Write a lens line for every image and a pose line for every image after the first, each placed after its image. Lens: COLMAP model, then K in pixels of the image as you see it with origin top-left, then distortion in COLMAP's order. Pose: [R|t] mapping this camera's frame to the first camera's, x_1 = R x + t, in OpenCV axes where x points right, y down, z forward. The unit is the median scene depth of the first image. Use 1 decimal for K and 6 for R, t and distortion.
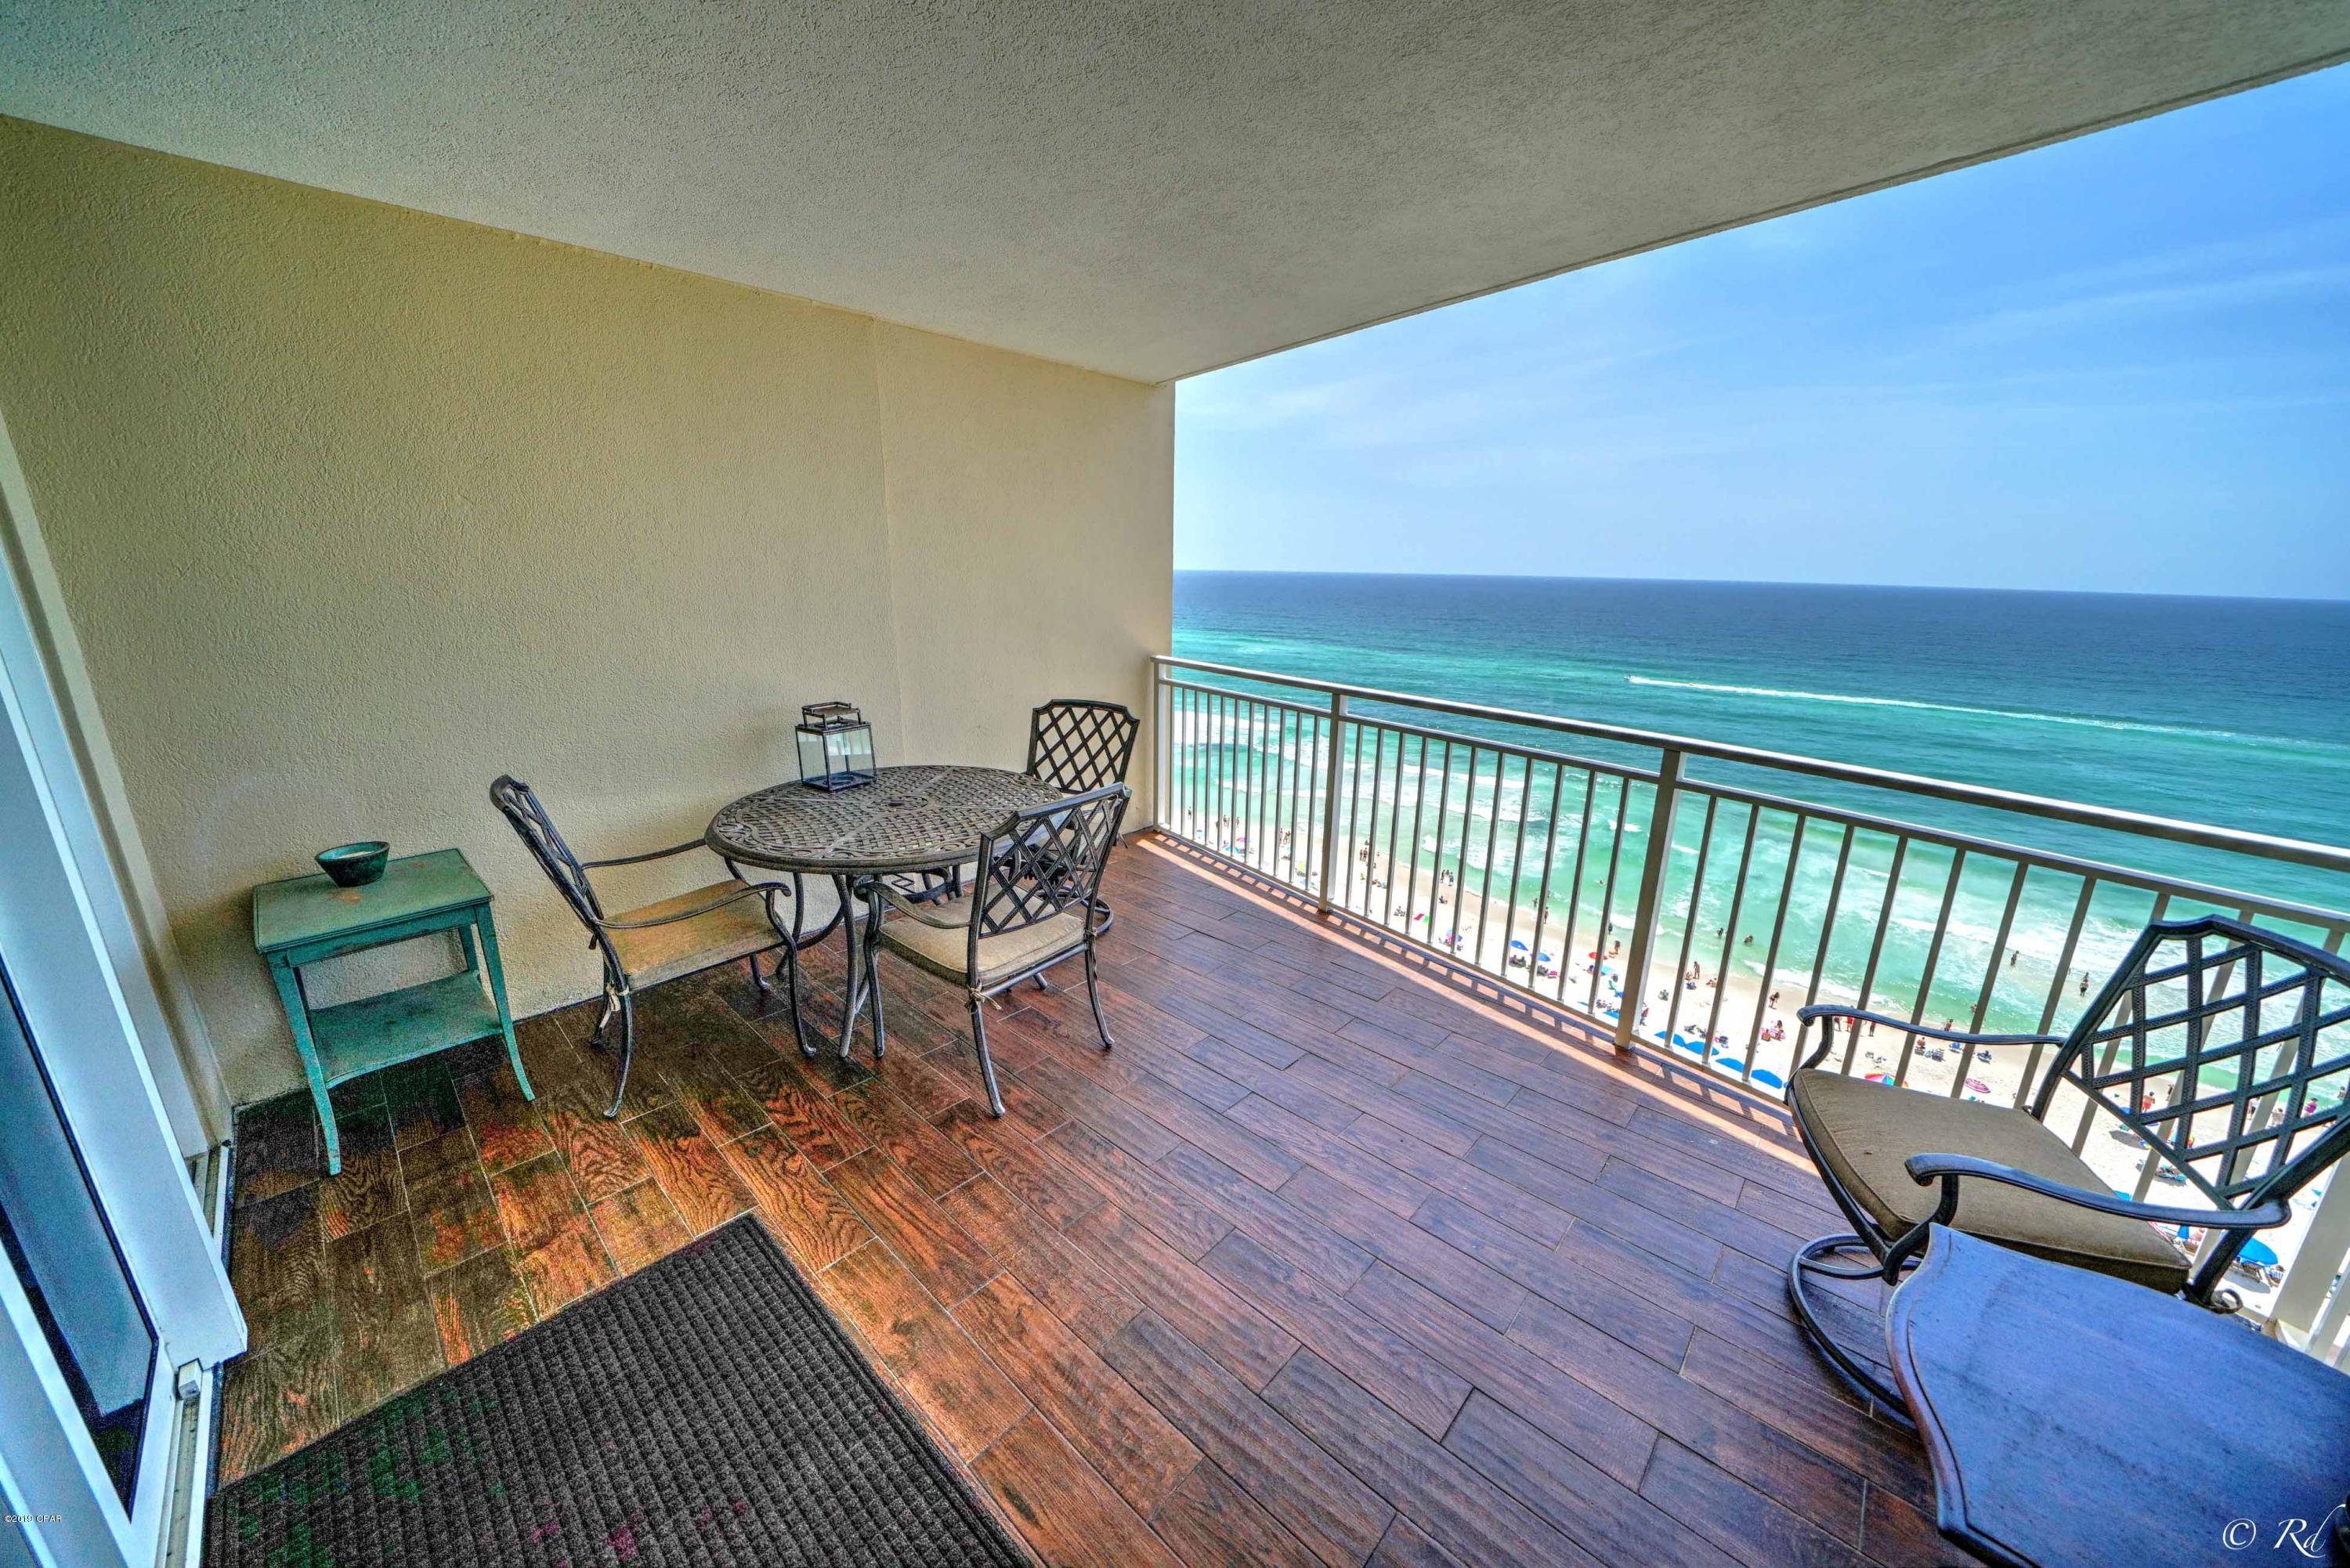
lens RADIAL K [[814.2, 0, 1175.0], [0, 814.2, 784.0], [0, 0, 1]] dist [-0.026909, -0.000041]
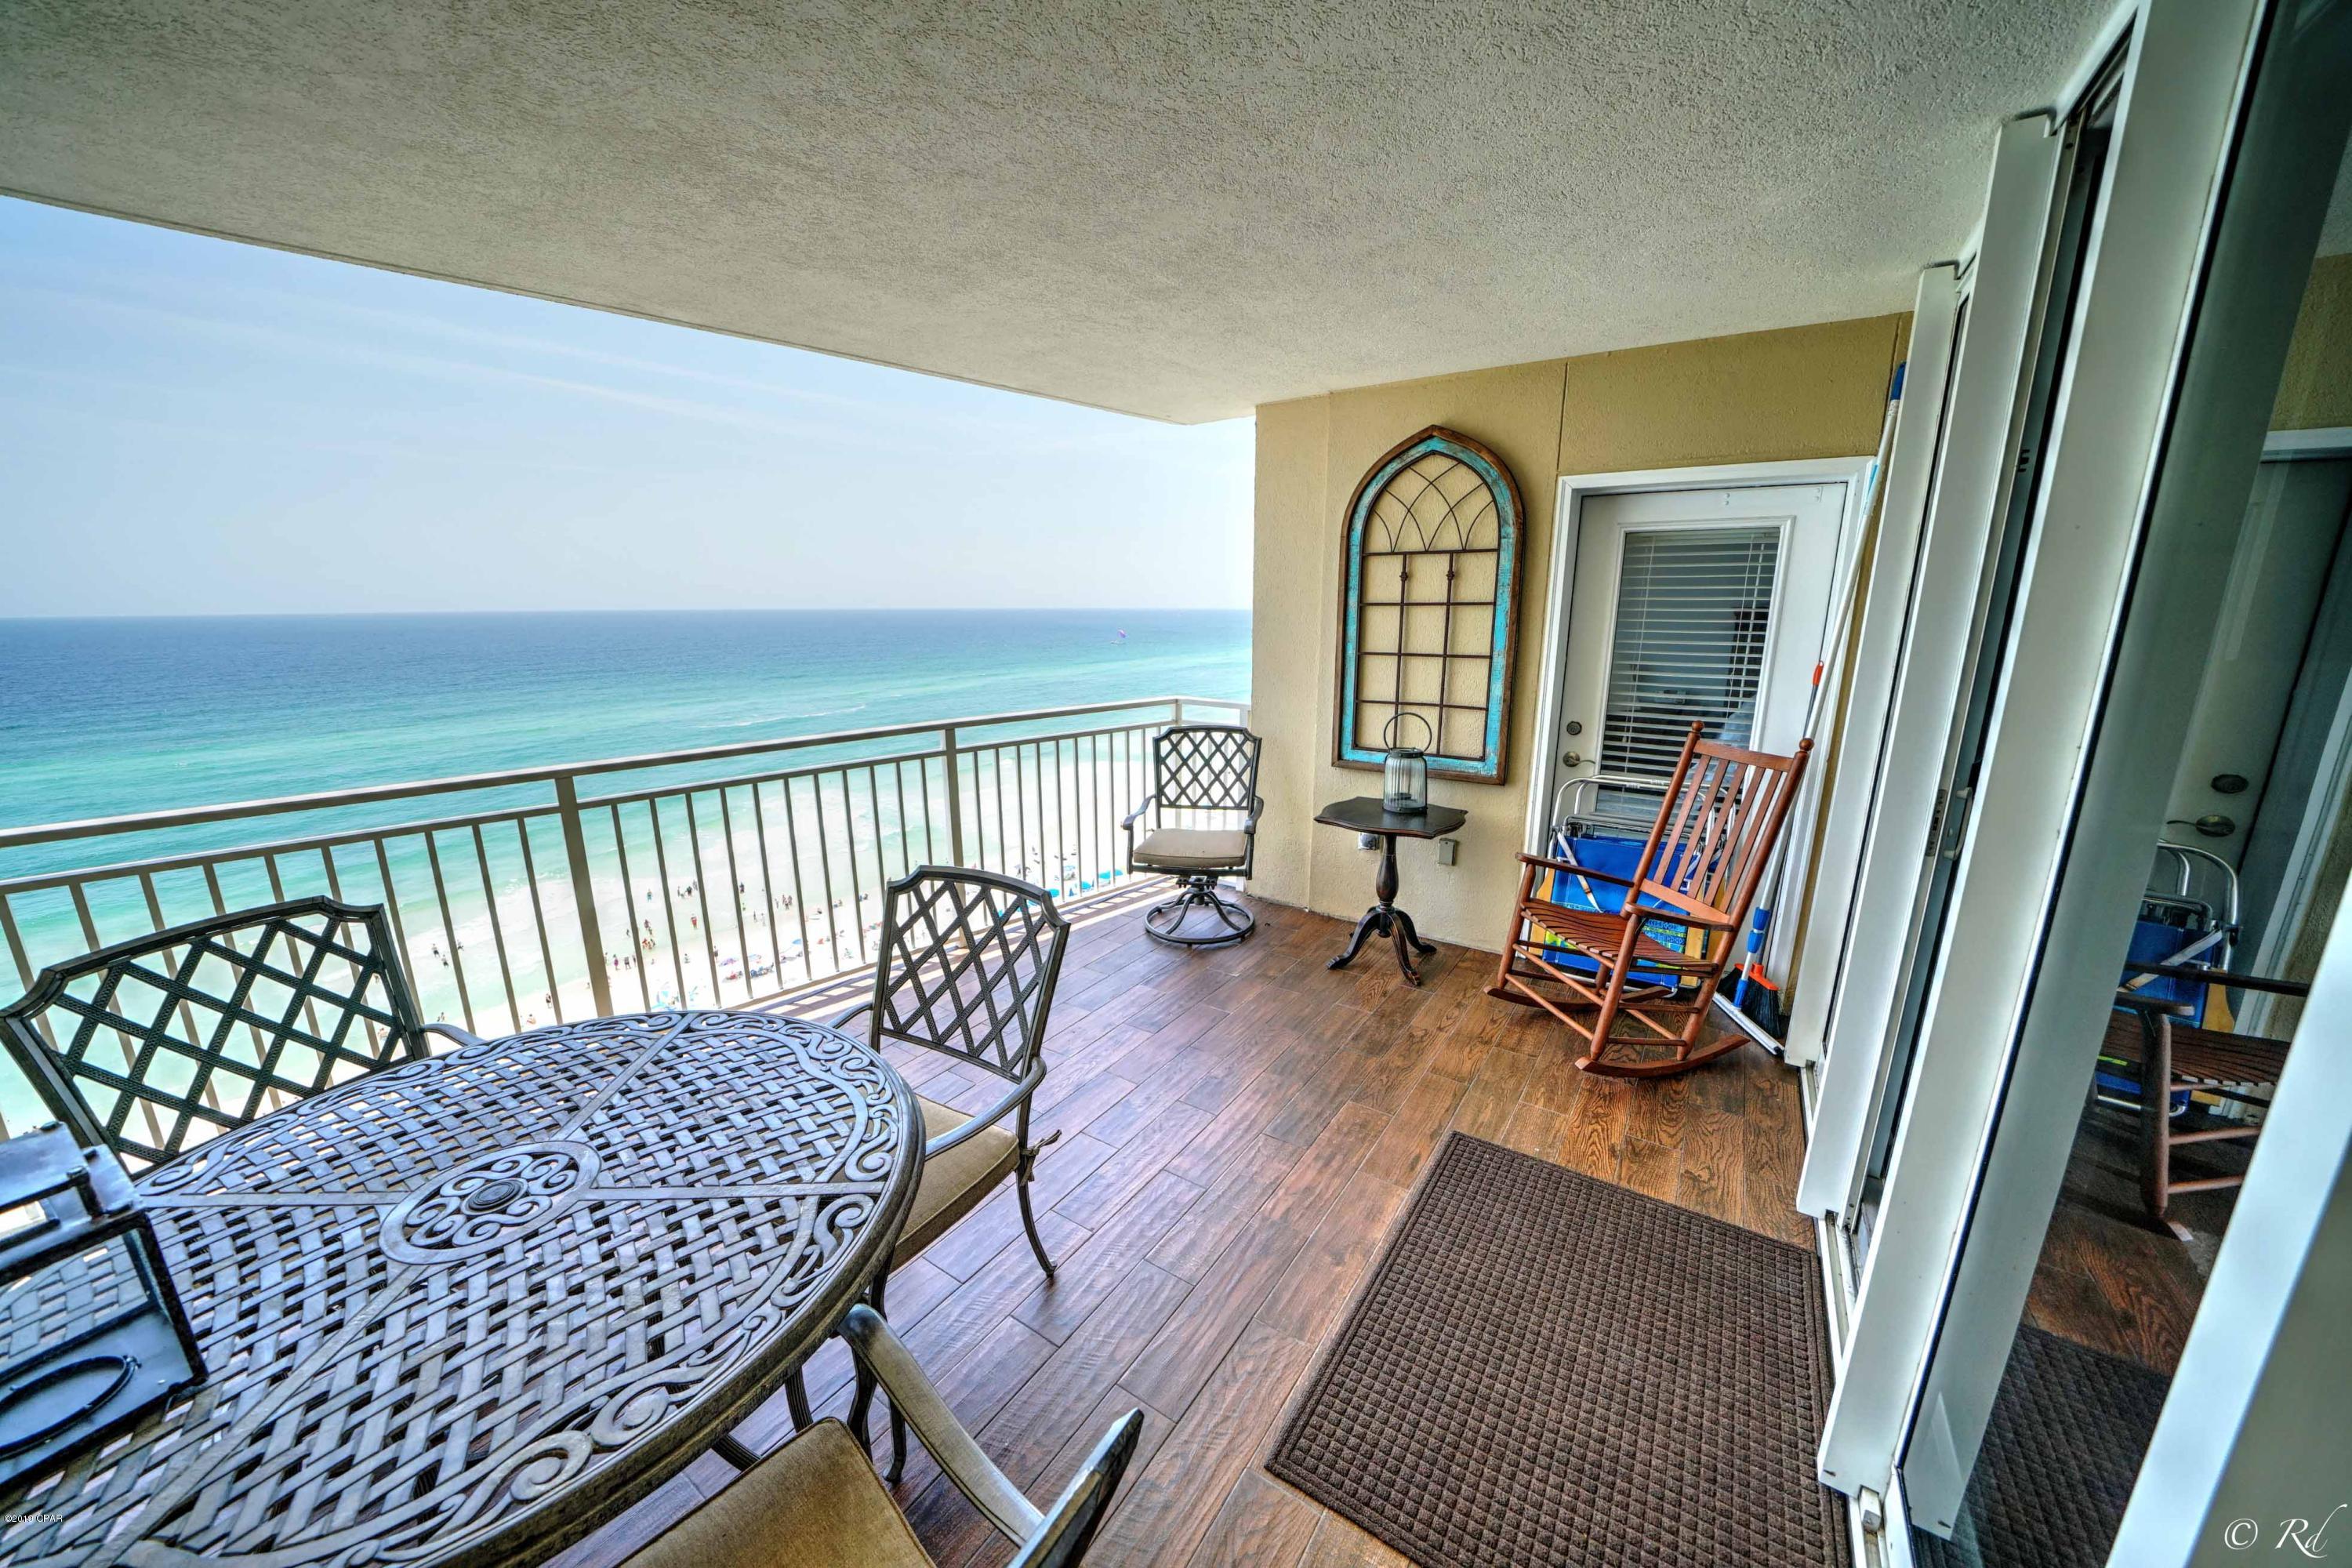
lens RADIAL K [[815.0, 0, 1176.0], [0, 815.0, 784.0], [0, 0, 1]] dist [-0.026909, -0.000041]
pose [[-0.141076, -0.230512, 0.962789, -1.067887], [0.246071, 0.933830, 0.259635, -0.283578], [-0.958930, 0.273543, -0.075018, 0.931808]]
